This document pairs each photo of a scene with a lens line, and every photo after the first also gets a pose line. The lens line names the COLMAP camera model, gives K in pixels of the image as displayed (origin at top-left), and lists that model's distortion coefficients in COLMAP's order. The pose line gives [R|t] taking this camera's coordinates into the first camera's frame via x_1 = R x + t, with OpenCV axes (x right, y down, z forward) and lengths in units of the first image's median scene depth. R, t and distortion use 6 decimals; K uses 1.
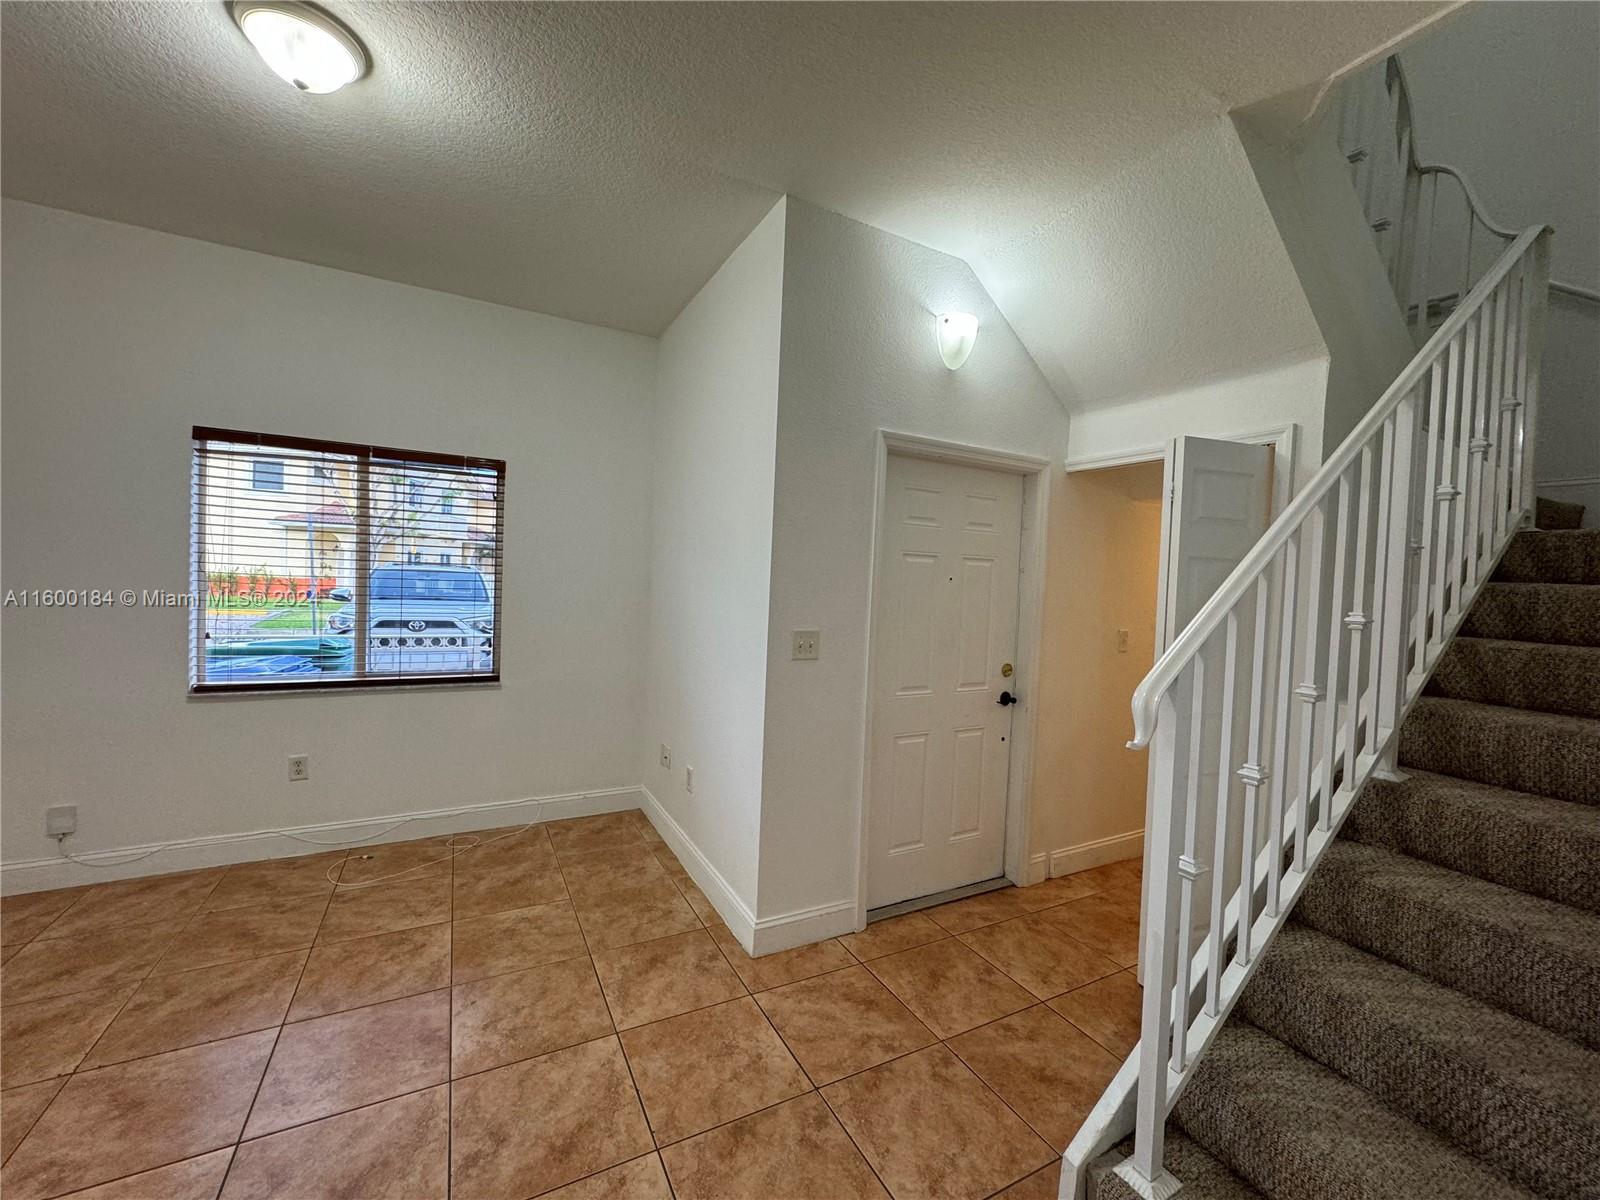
lens RADIAL K [[638.9, 0, 799.0], [0, 638.9, 599.1], [0, 0, 1]] dist [-0.001884, 0.000268]
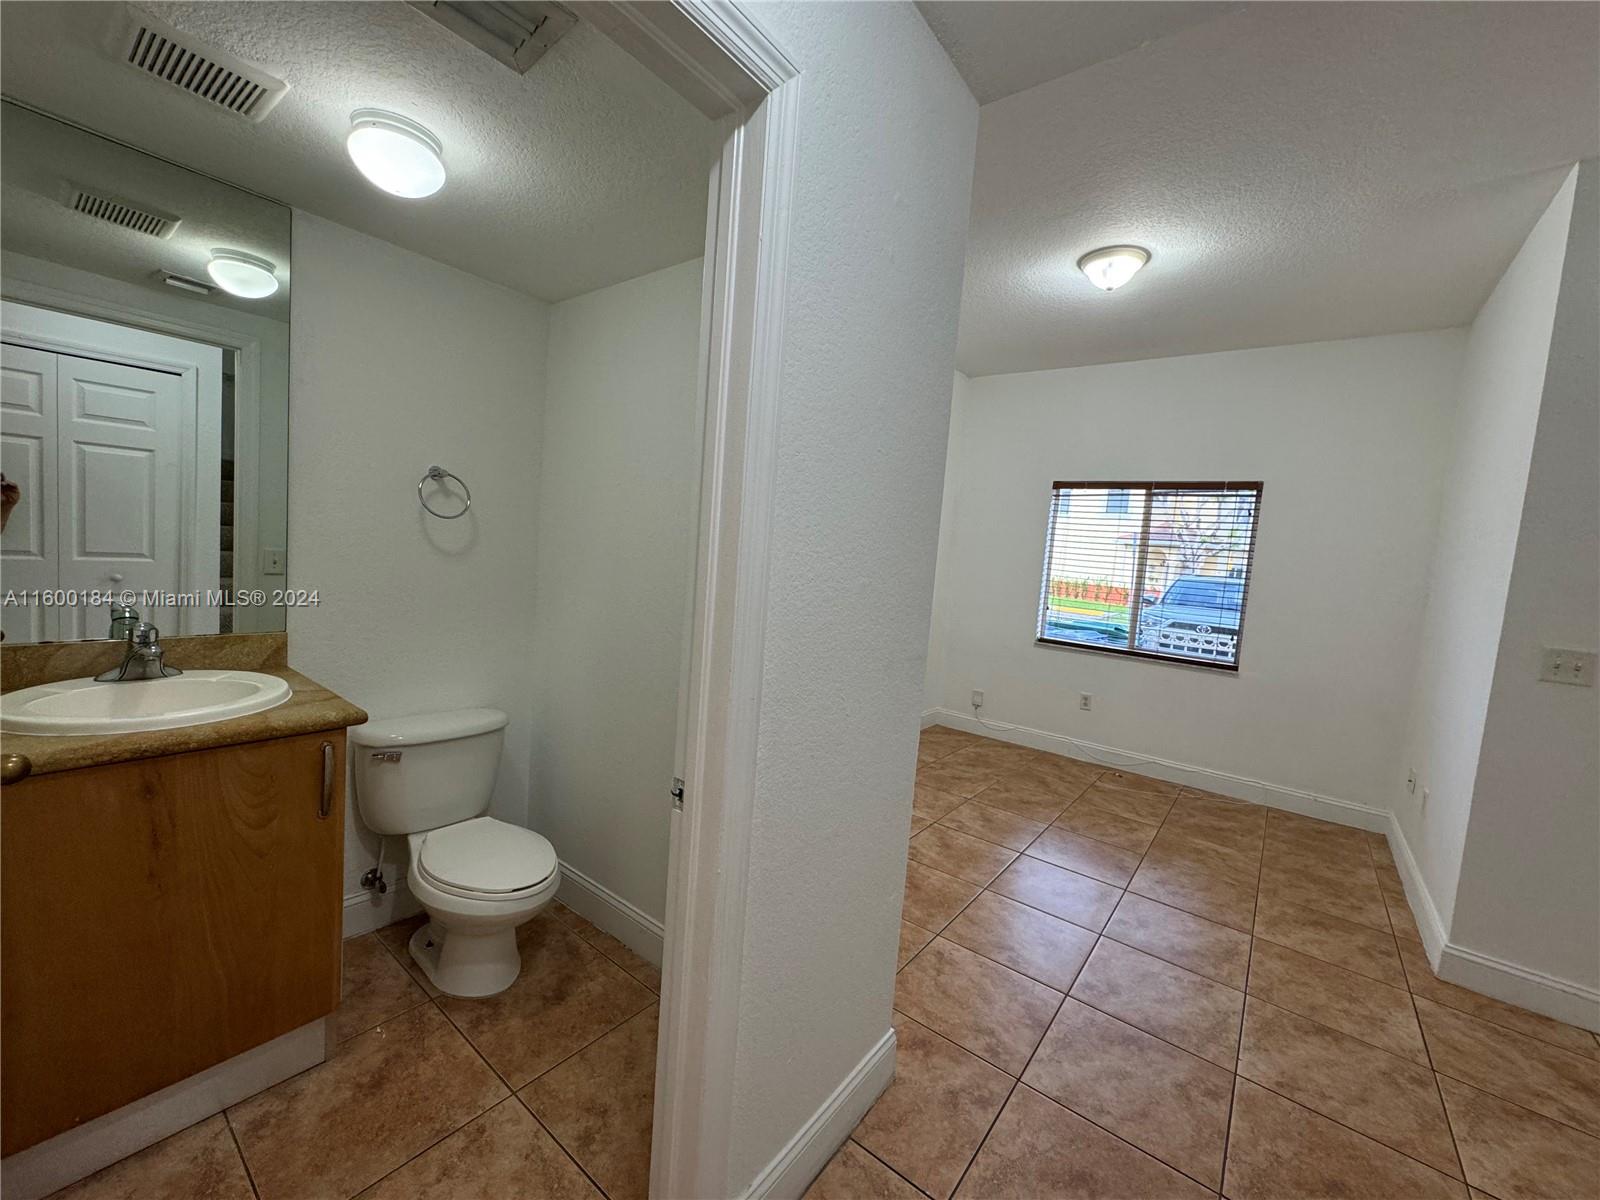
lens RADIAL K [[638.9, 0, 799.0], [0, 638.9, 599.1], [0, 0, 1]] dist [-0.001884, 0.000268]
pose [[0.405321, 0.065774, -0.911805, 0.321950], [-0.091035, 0.995355, 0.031333, 0.042459], [0.909630, 0.070306, 0.409426, -0.266186]]
